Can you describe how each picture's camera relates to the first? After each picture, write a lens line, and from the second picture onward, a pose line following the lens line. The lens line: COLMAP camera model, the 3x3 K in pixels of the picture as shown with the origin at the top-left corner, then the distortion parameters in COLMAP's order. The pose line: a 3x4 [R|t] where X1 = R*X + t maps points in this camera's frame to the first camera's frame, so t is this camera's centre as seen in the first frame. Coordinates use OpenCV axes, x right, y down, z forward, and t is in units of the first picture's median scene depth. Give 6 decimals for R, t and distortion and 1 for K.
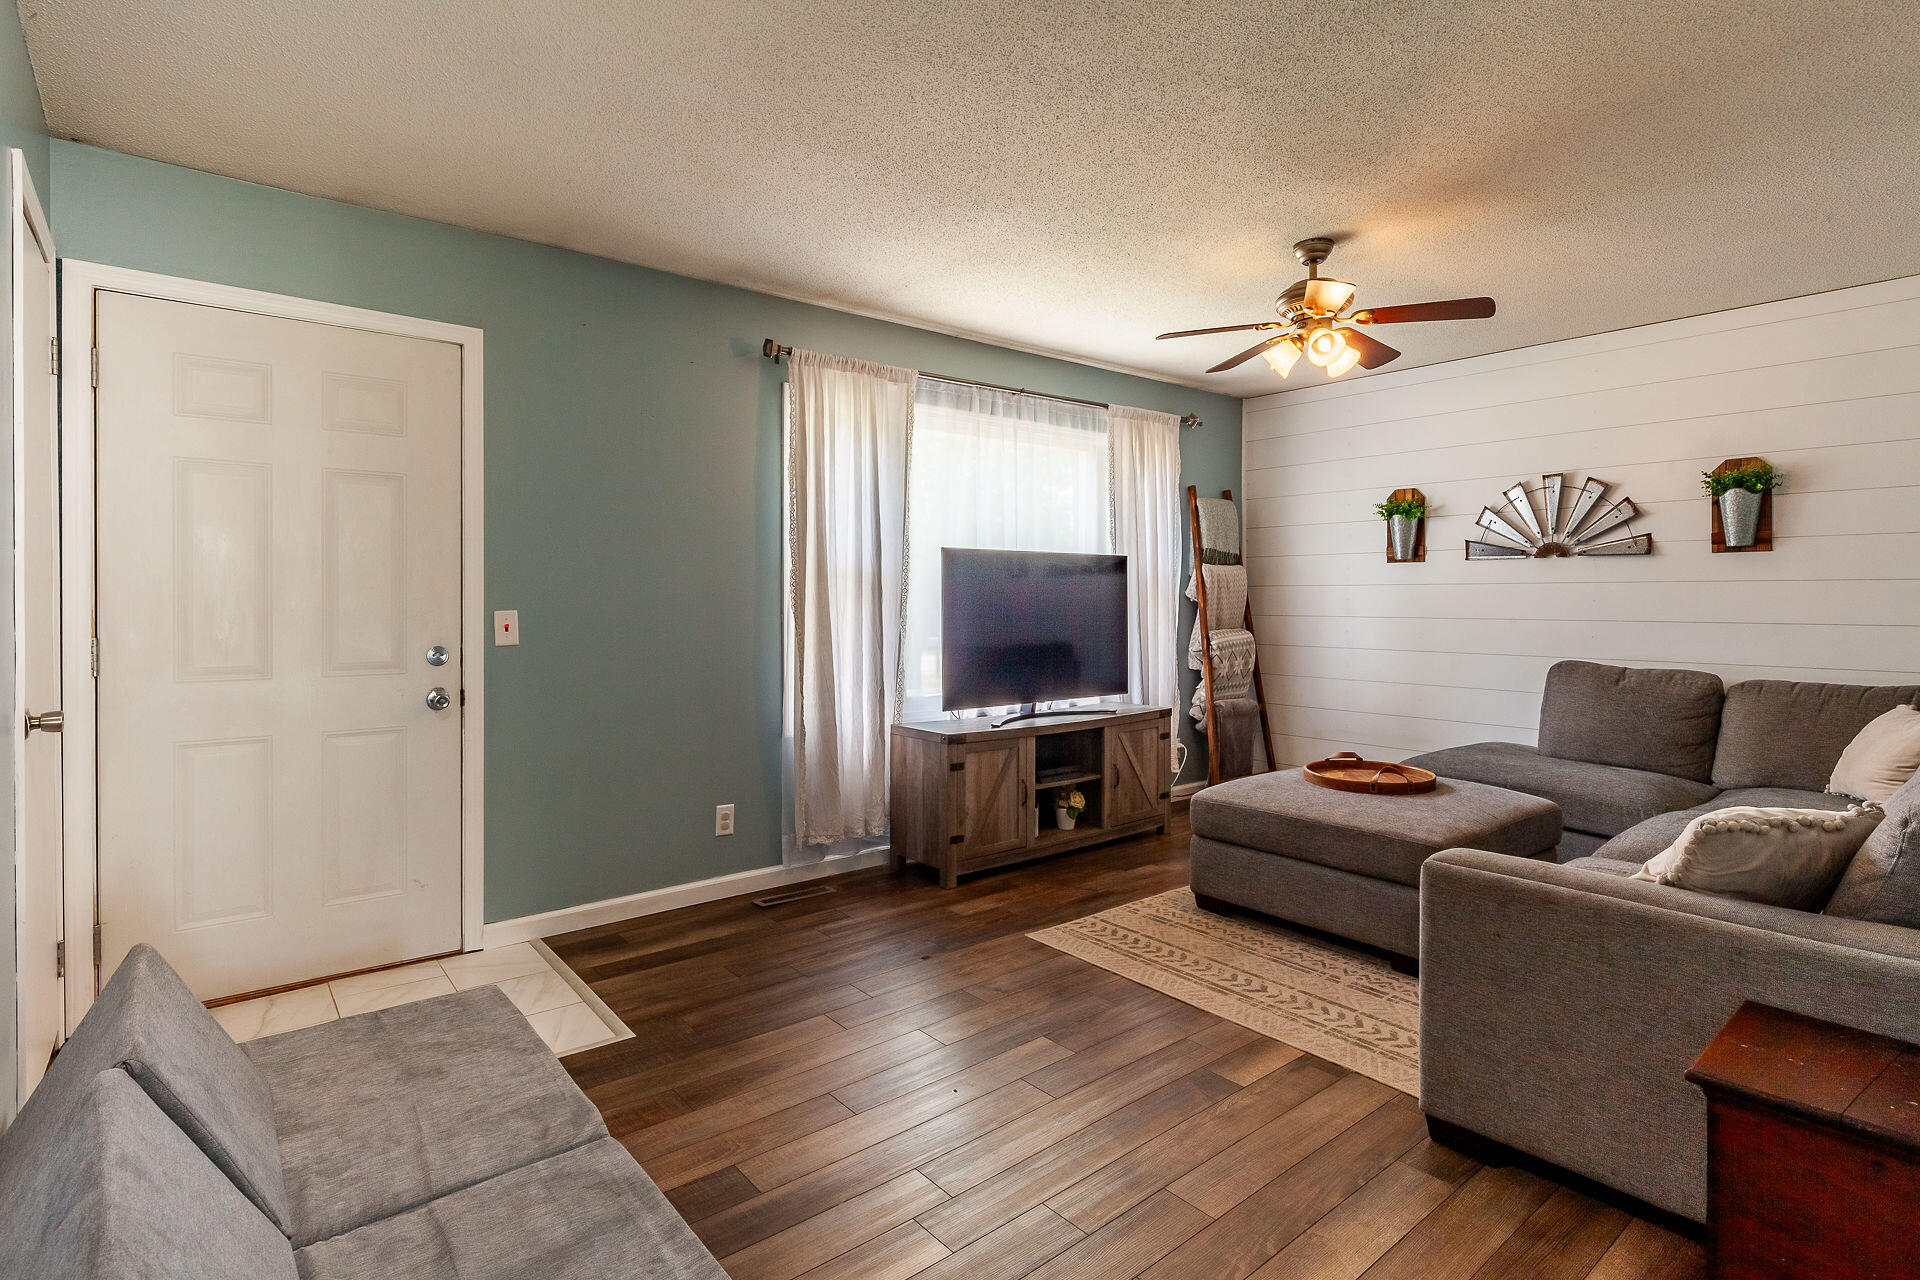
lens RADIAL K [[936.6, 0, 972.1], [0, 936.6, 574.1], [0, 0, 1]] dist [-0.001485, 0.000513]
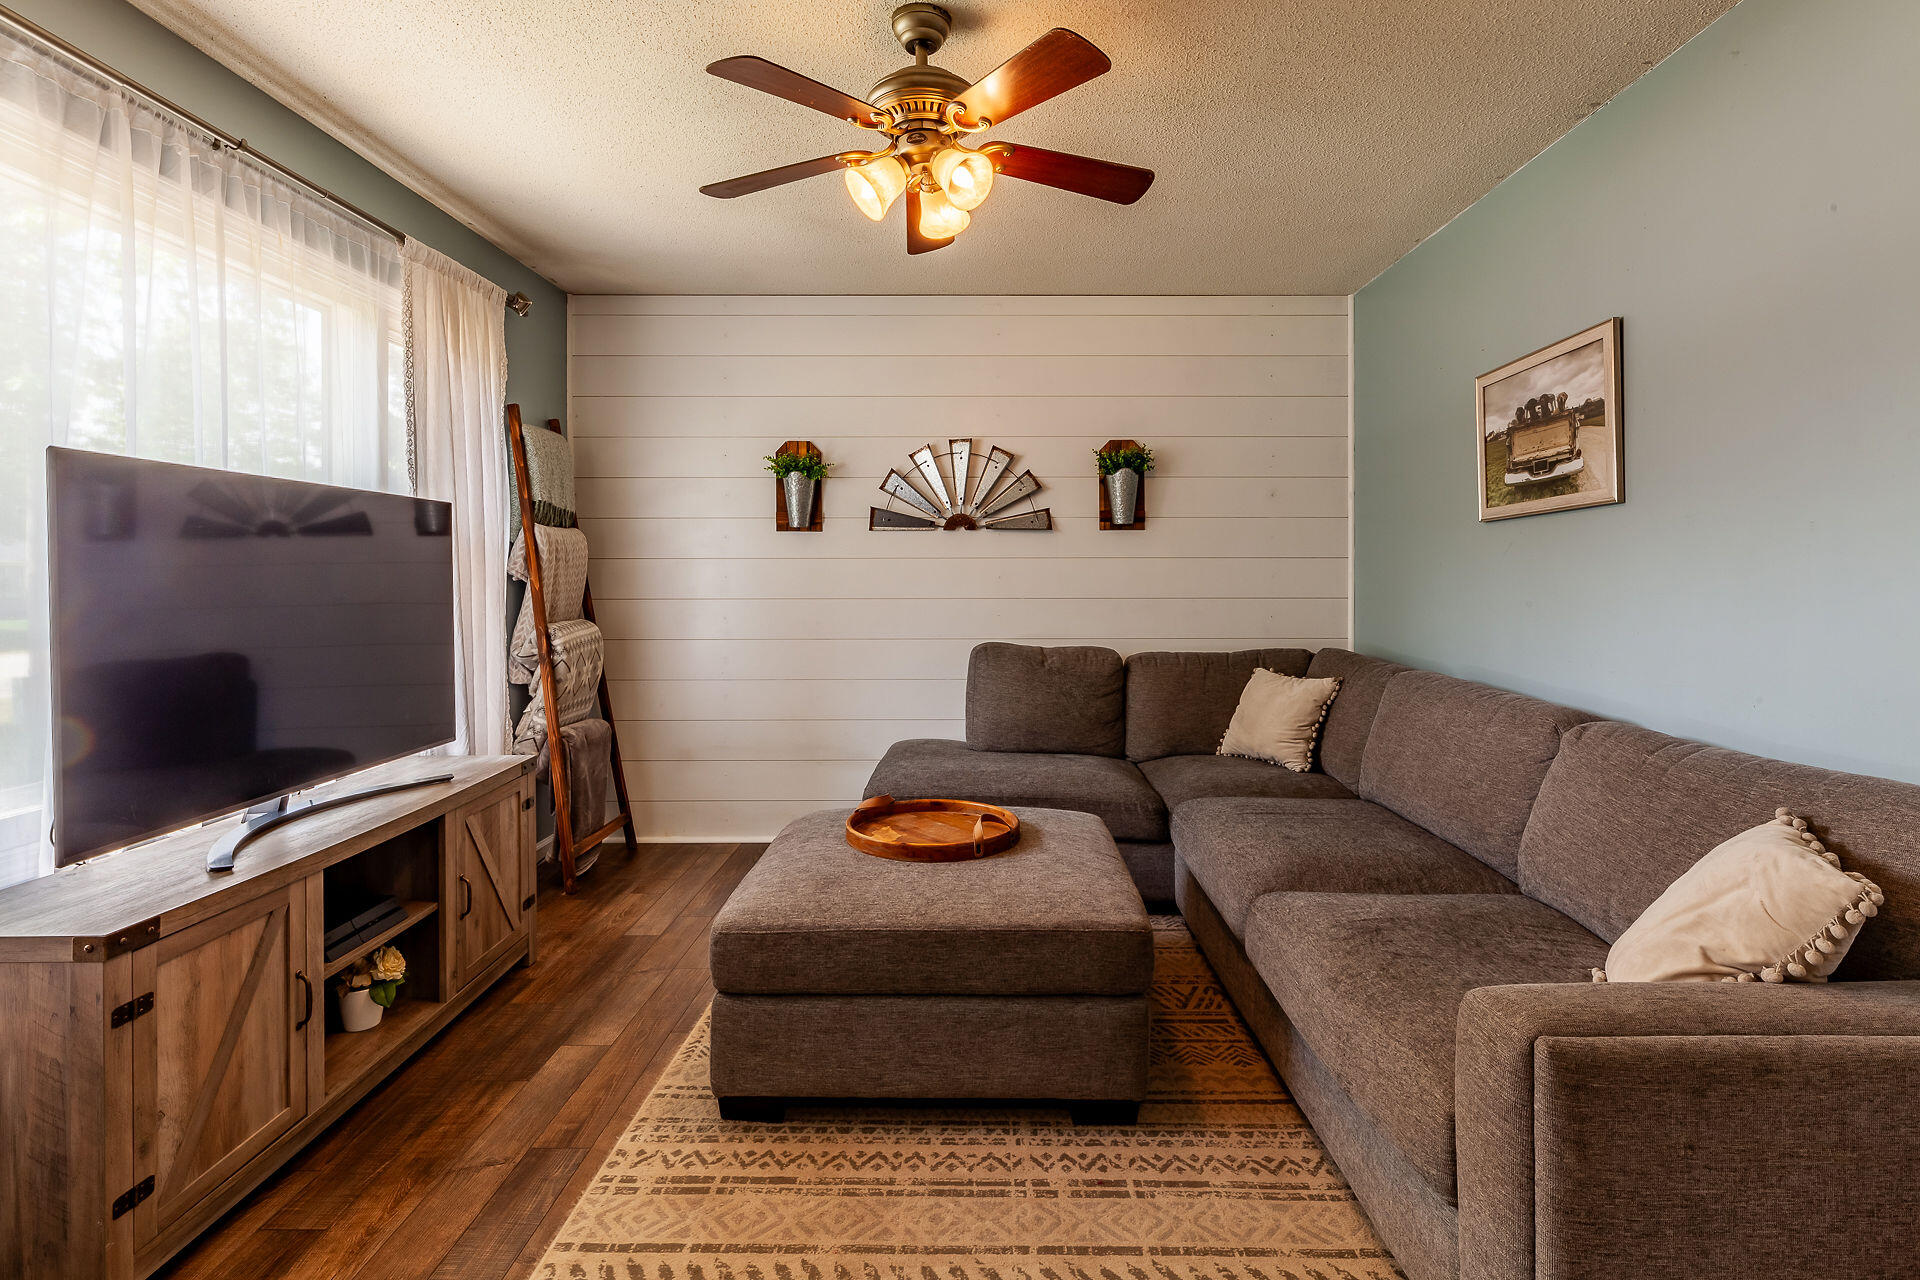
lens RADIAL K [[936.6, 0, 972.1], [0, 936.6, 574.1], [0, 0, 1]] dist [-0.001485, 0.000513]
pose [[0.643876, -0.001183, 0.765129, -0.078292], [-0.017540, 0.999713, 0.016306, 0.010689], [-0.764929, -0.023919, 0.643671, 0.429944]]
